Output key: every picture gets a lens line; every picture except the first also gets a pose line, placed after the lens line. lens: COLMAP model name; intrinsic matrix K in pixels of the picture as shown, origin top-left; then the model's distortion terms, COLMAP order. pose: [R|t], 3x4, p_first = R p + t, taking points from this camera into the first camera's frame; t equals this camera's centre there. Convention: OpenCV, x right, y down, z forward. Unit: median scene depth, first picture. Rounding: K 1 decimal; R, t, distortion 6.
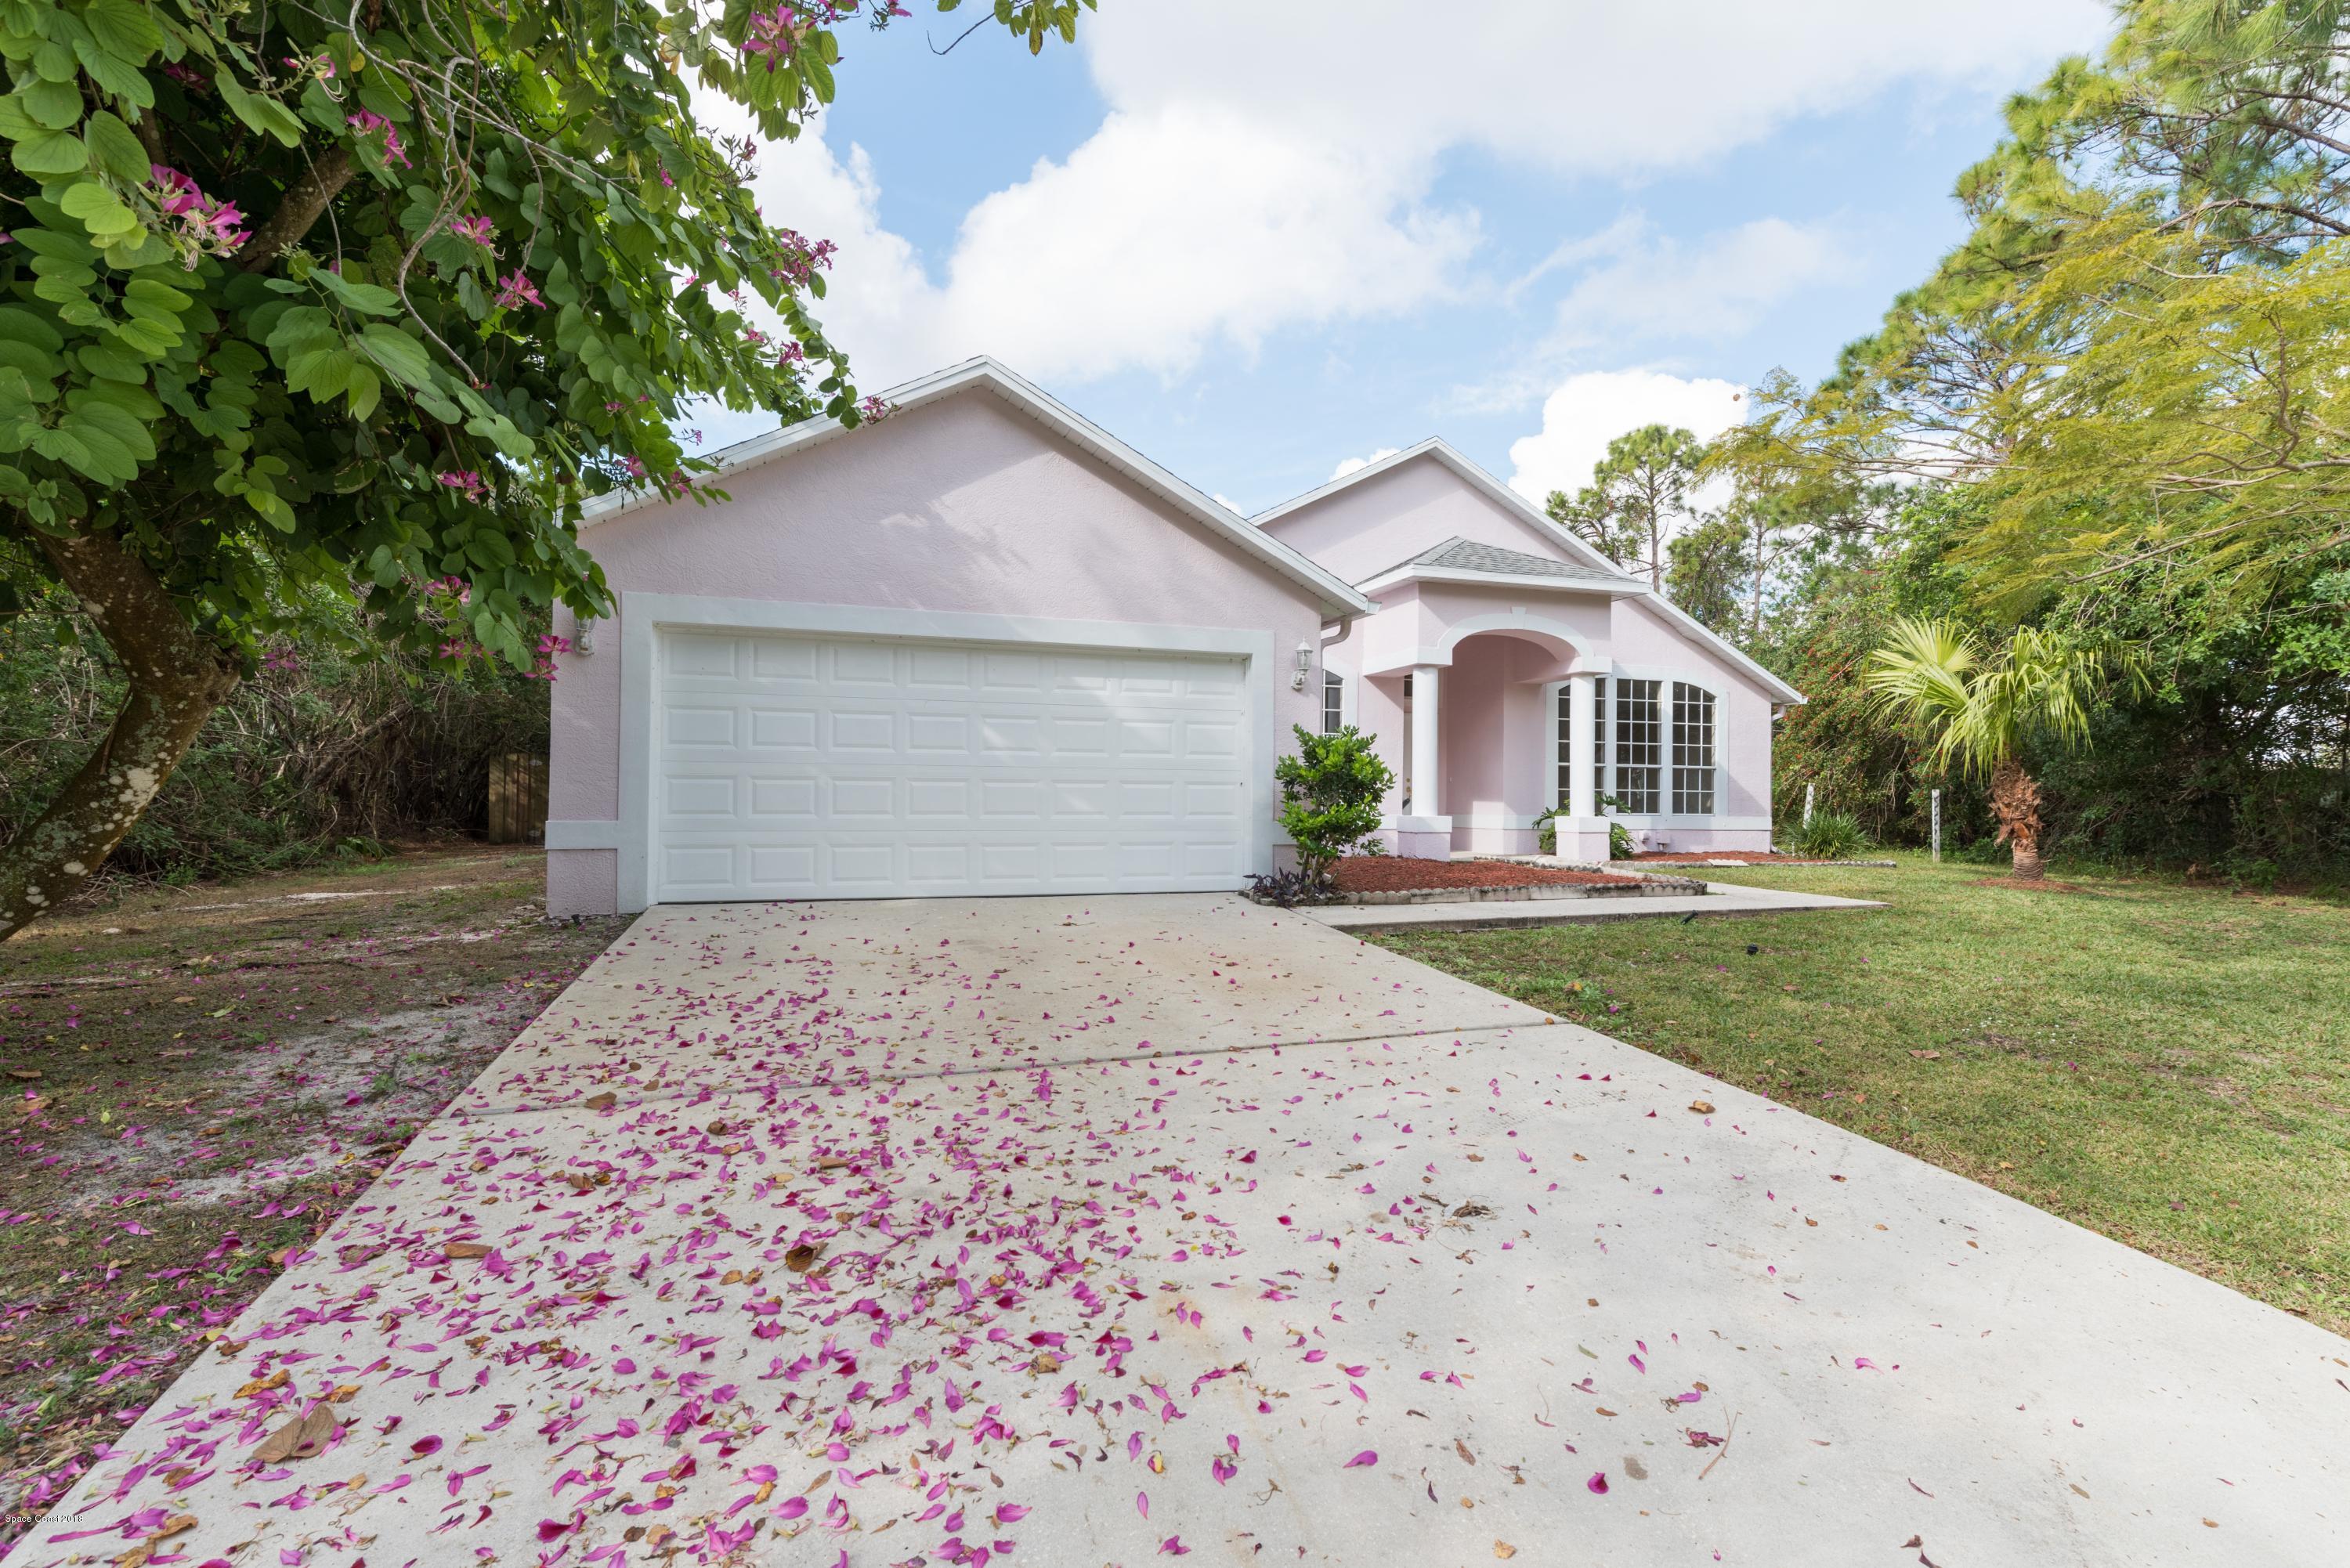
lens RADIAL K [[1111.6, 0, 1164.0], [0, 1111.6, 741.1], [0, 0, 1]] dist [0.041083, -0.000060]
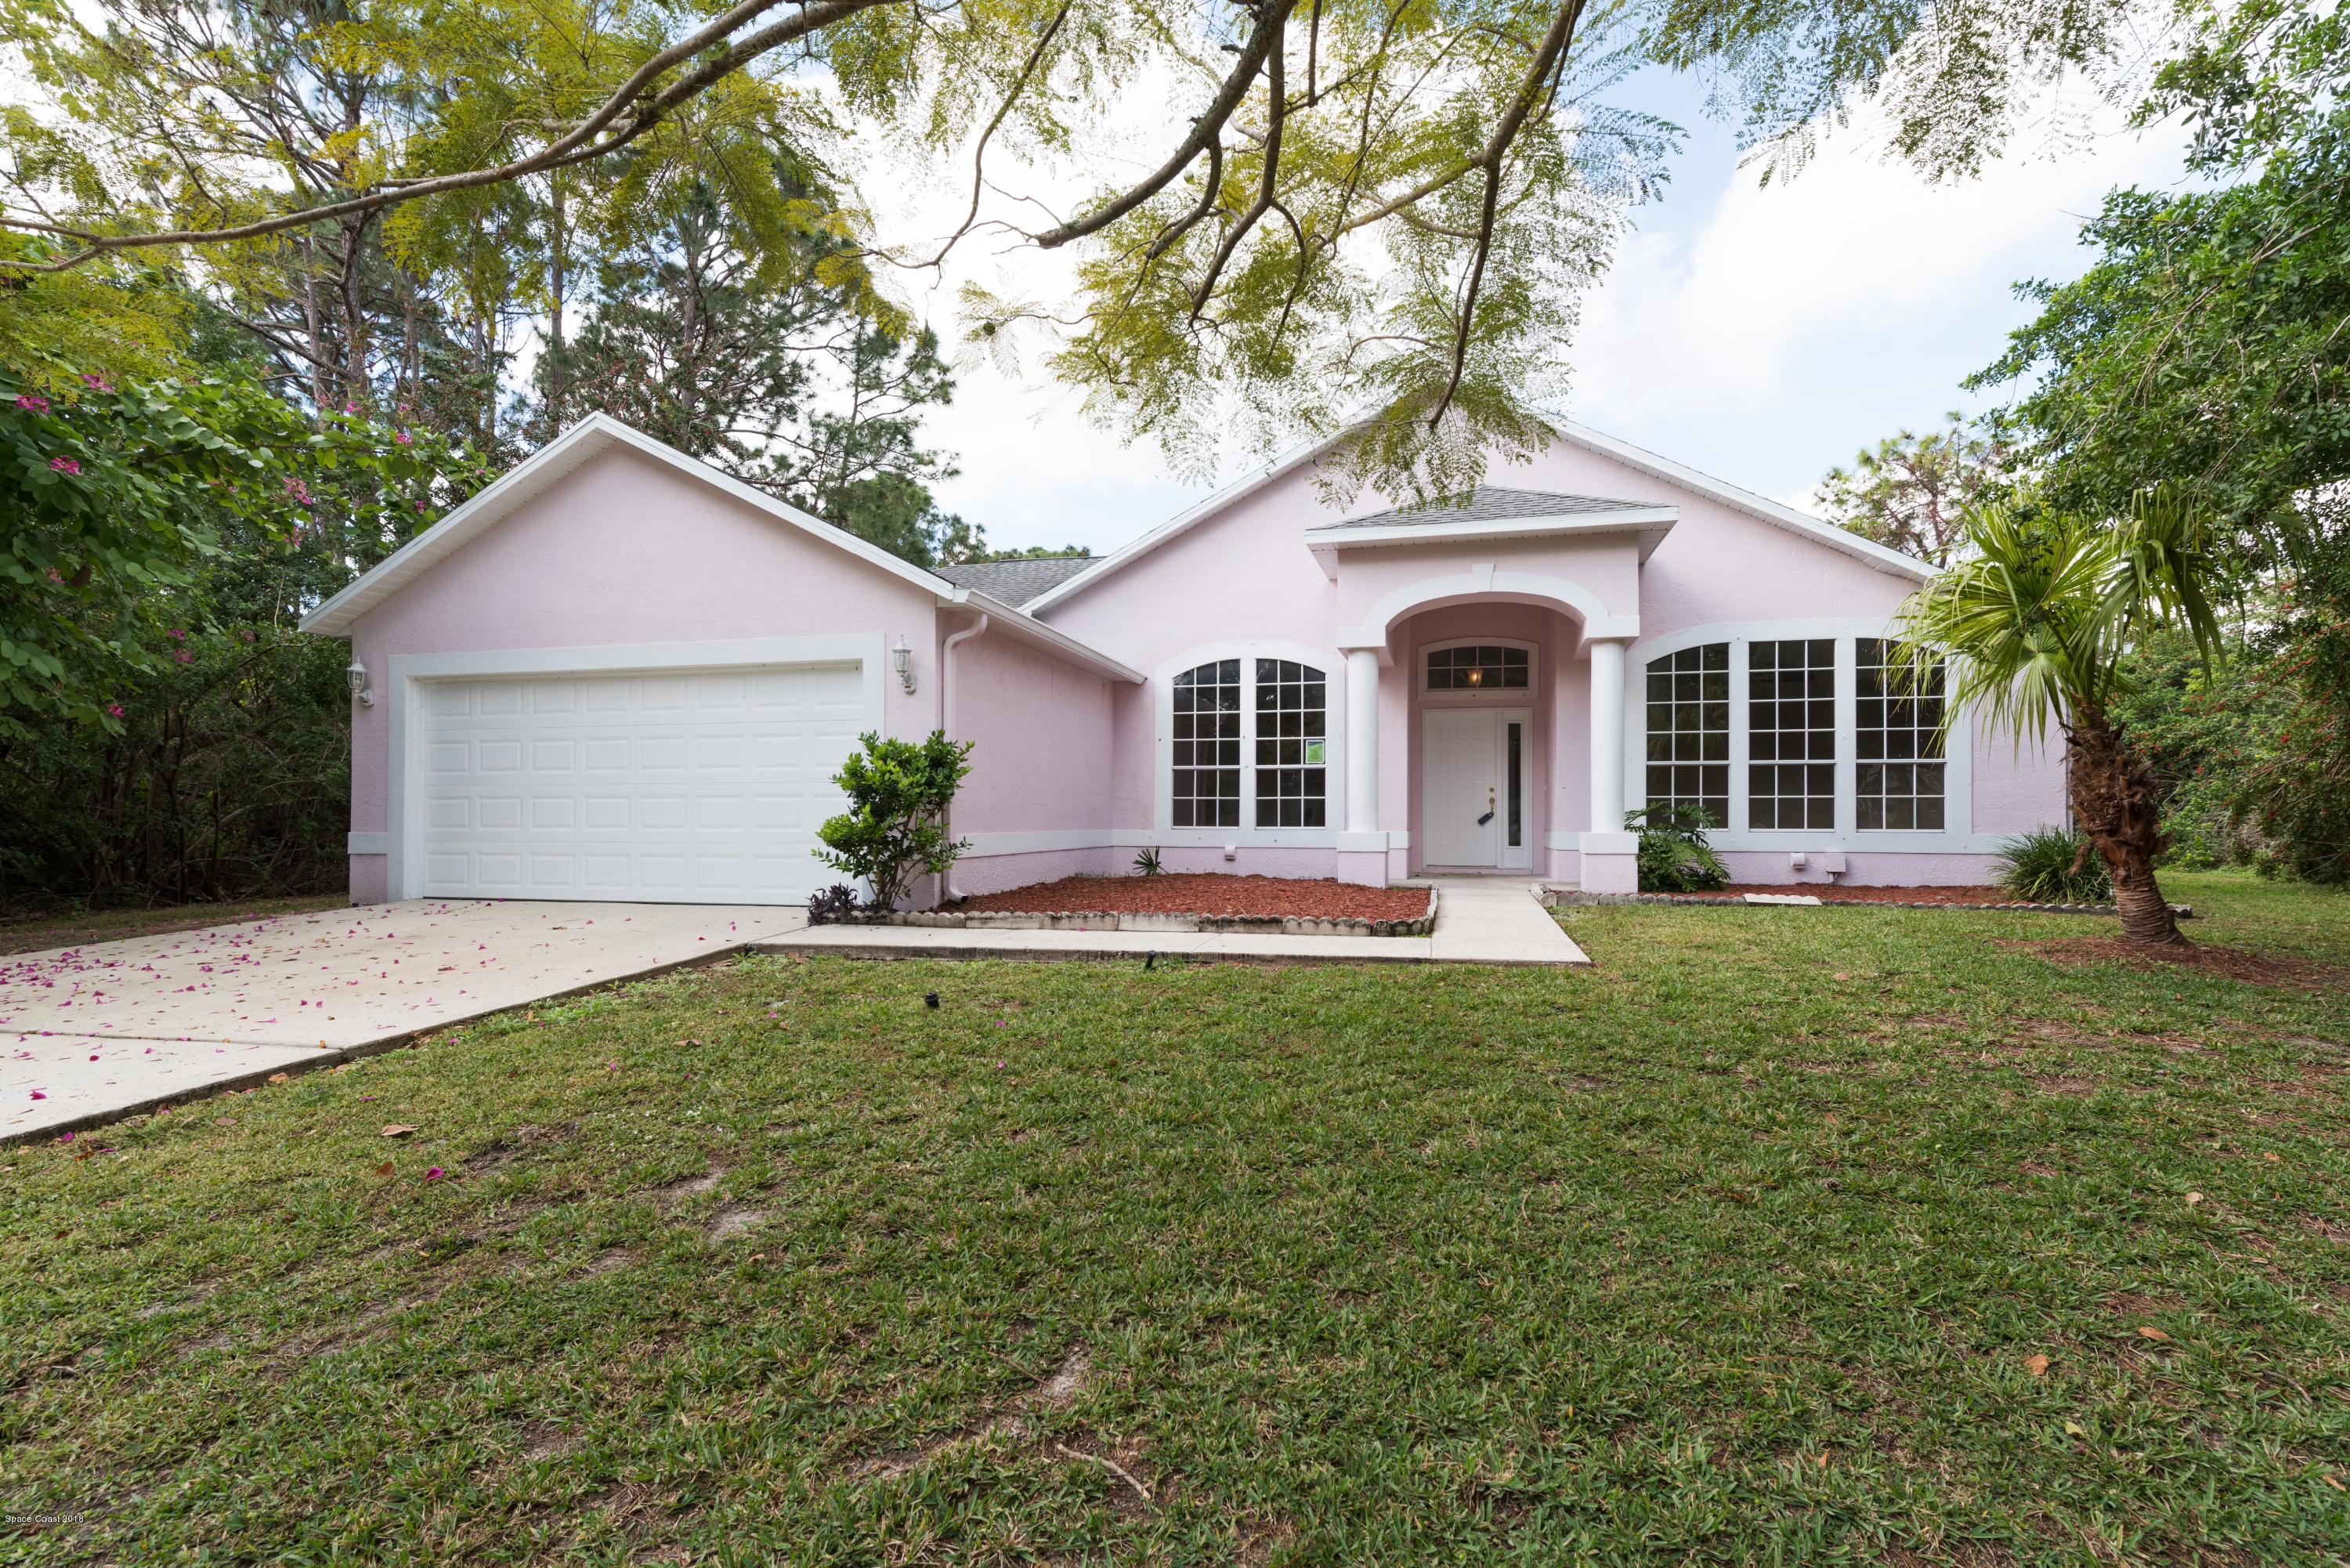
lens RADIAL K [[1111.6, 0, 1164.0], [0, 1111.6, 741.1], [0, 0, 1]] dist [0.041083, -0.000060]
pose [[0.844772, -0.038032, -0.533773, 0.799867], [0.032552, 0.999276, -0.019681, 0.017258], [0.534135, -0.000749, 0.845399, 0.307342]]
